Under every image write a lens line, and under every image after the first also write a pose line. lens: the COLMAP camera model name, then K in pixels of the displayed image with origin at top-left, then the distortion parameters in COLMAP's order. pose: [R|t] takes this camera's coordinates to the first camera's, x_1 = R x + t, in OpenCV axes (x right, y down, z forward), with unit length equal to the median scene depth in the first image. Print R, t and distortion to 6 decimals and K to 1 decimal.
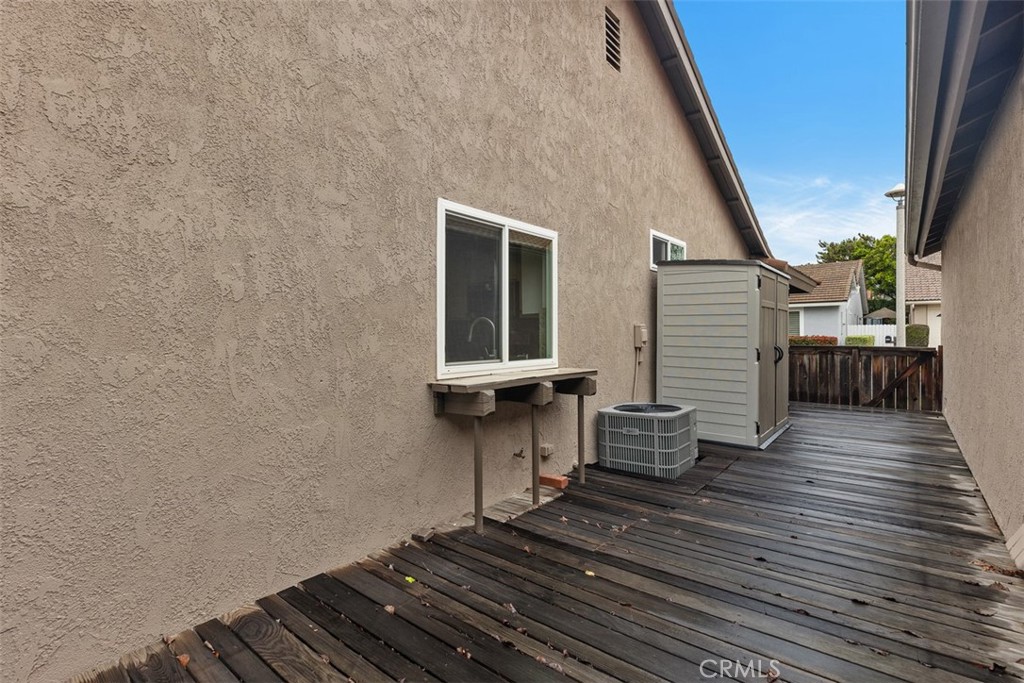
lens RADIAL K [[482.7, 0, 512.0], [0, 482.7, 334.6], [0, 0, 1]] dist [-0.001841, -0.000063]
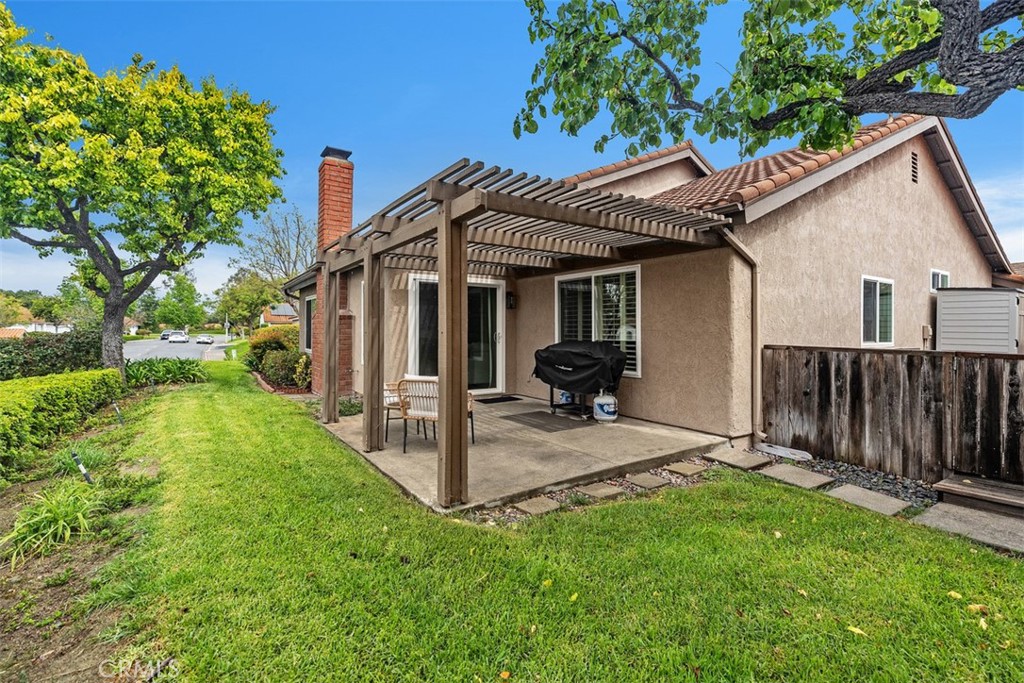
lens RADIAL K [[467.3, 0, 502.5], [0, 467.3, 335.5], [0, 0, 1]] dist [-0.003568, 0.000569]
pose [[0.948817, 0.012202, -0.315590, -0.671866], [-0.013256, 0.999911, -0.001194, 0.038724], [0.315548, 0.005316, 0.948895, -1.102295]]
